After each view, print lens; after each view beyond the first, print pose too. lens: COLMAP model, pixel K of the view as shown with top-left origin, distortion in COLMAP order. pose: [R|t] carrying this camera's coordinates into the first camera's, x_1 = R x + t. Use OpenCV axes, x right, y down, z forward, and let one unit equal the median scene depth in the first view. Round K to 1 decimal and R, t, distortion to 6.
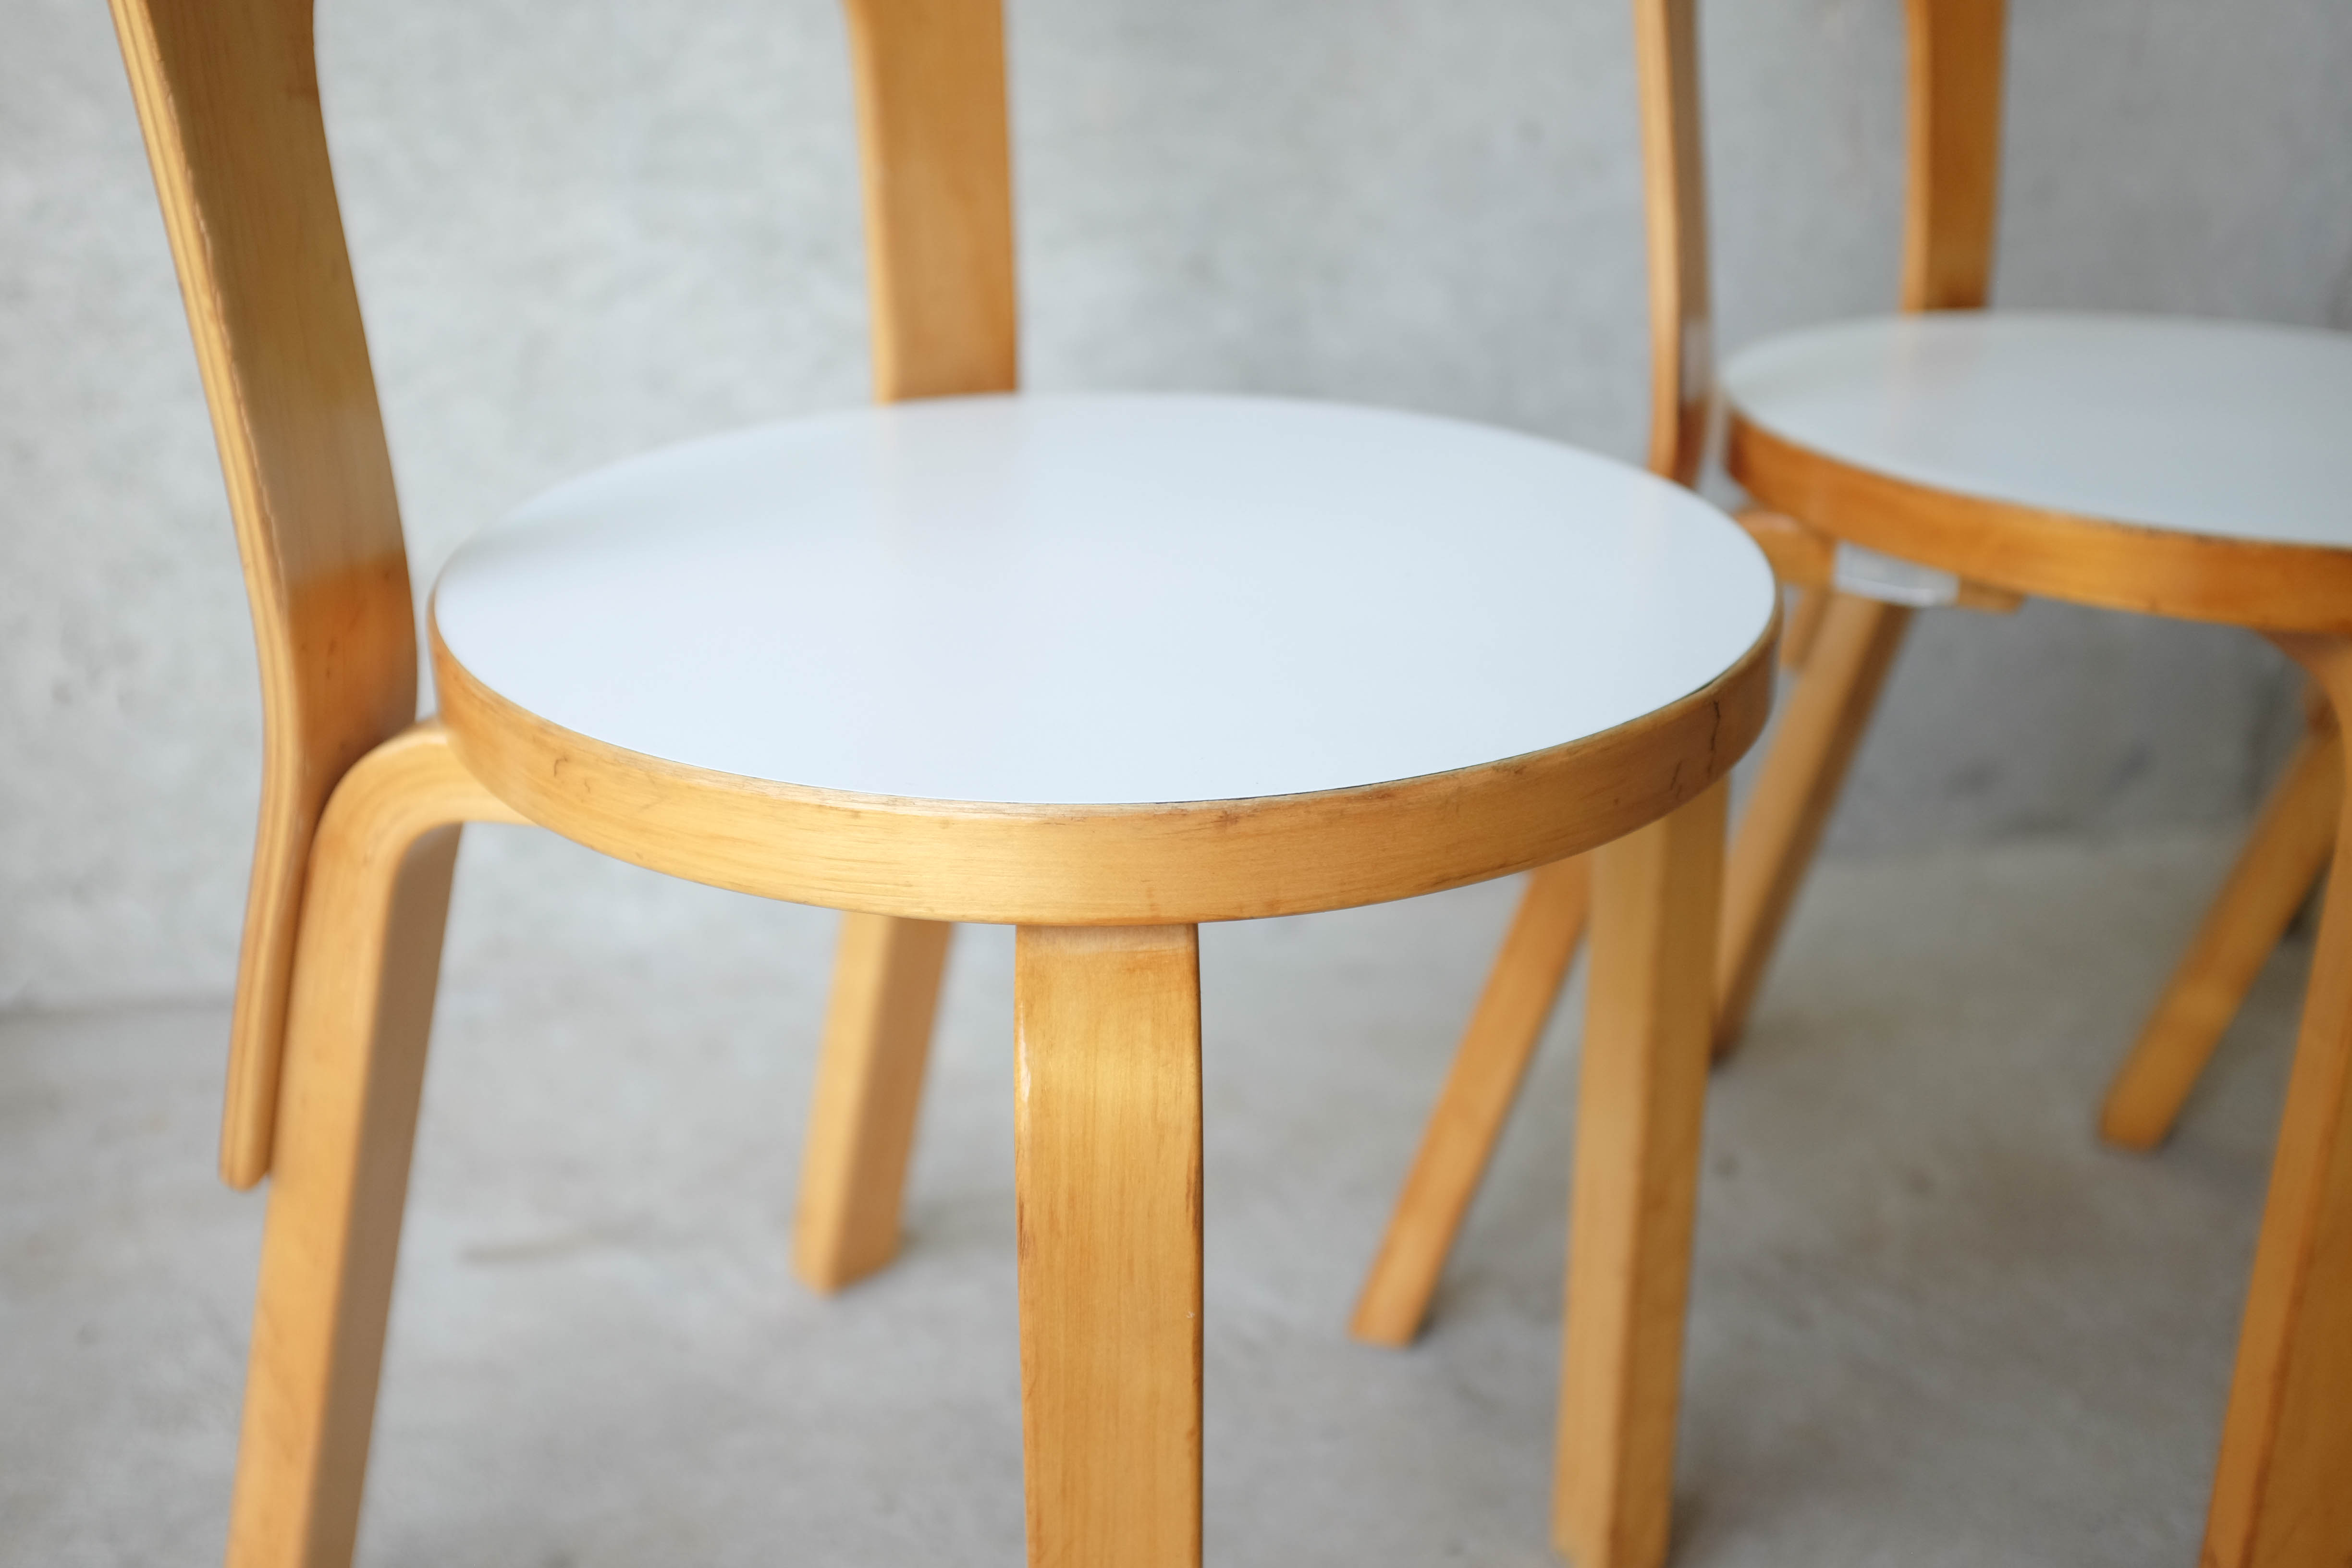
lens RADIAL K [[2457.5, 0, 1169.3], [0, 2457.5, 784.1], [0, 0, 1]] dist [-0.042279, 0.000000]
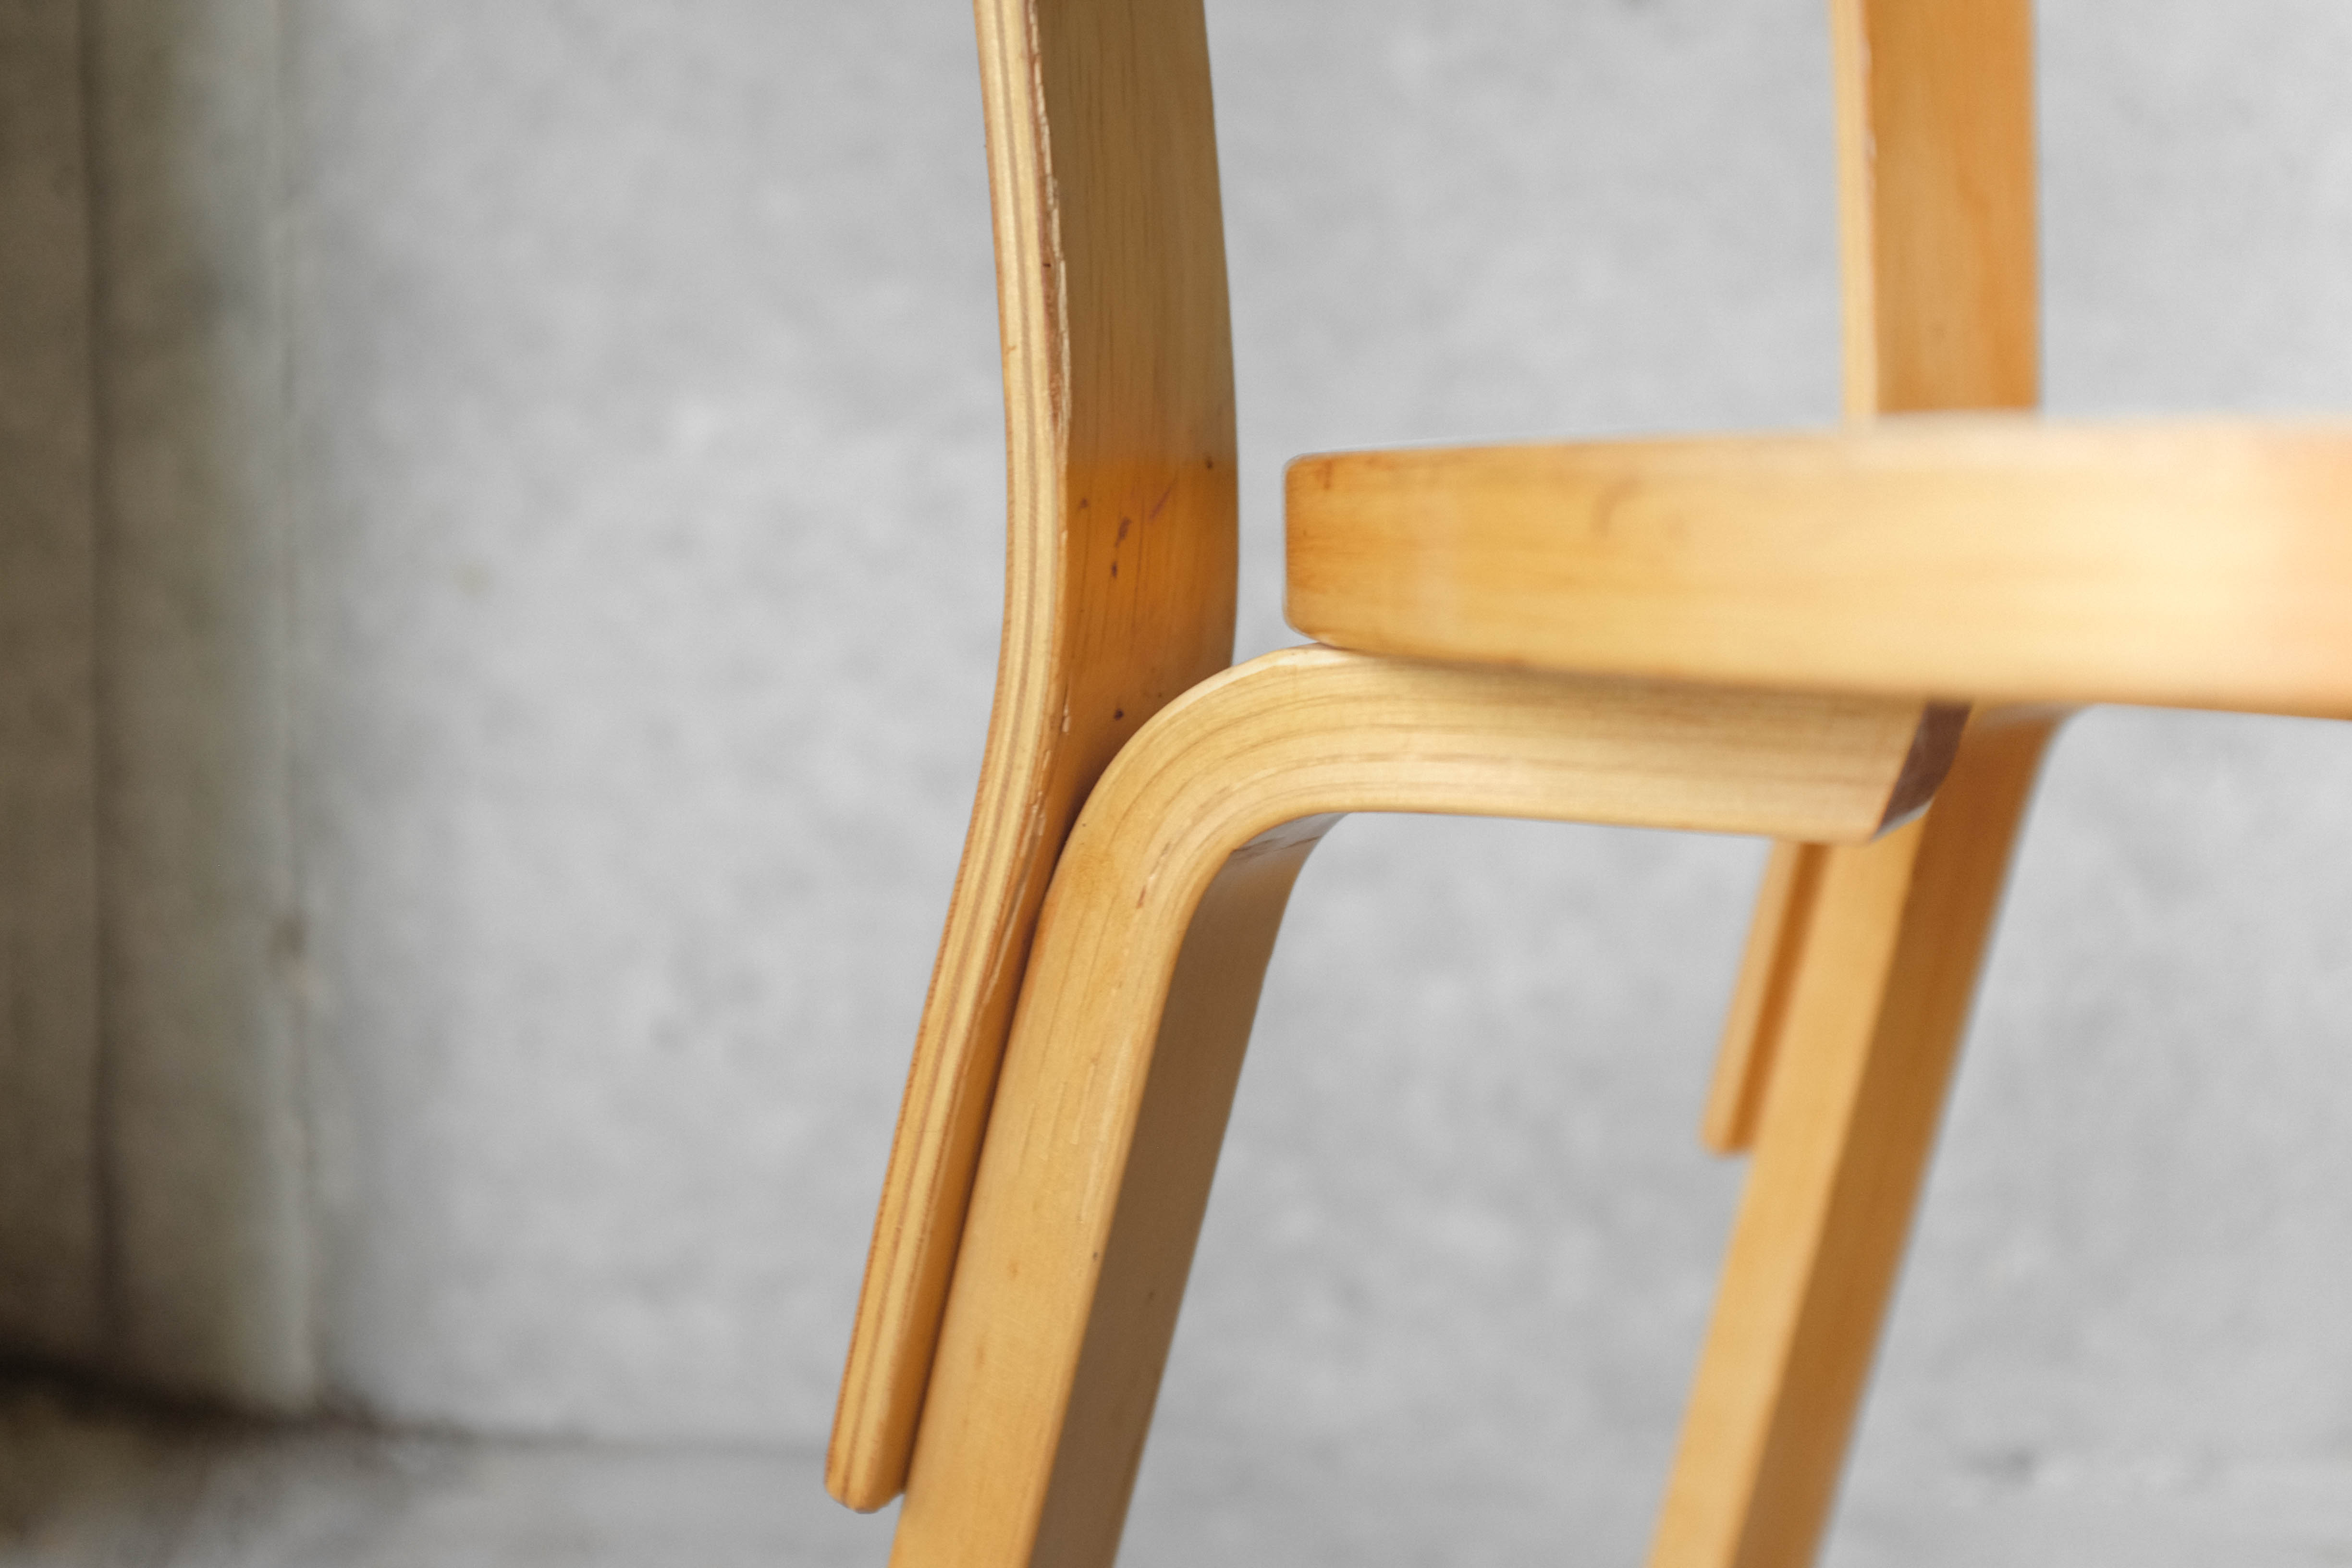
lens RADIAL K [[2457.5, 0, 1174.5], [0, 2457.5, 714.6], [0, 0, 1]] dist [-0.042279, 0.000000]
pose [[0.973116, 0.012151, -0.229995, -0.176035], [-0.079627, 0.954777, -0.286463, 0.146256], [0.216114, 0.297076, 0.930076, 0.420786]]
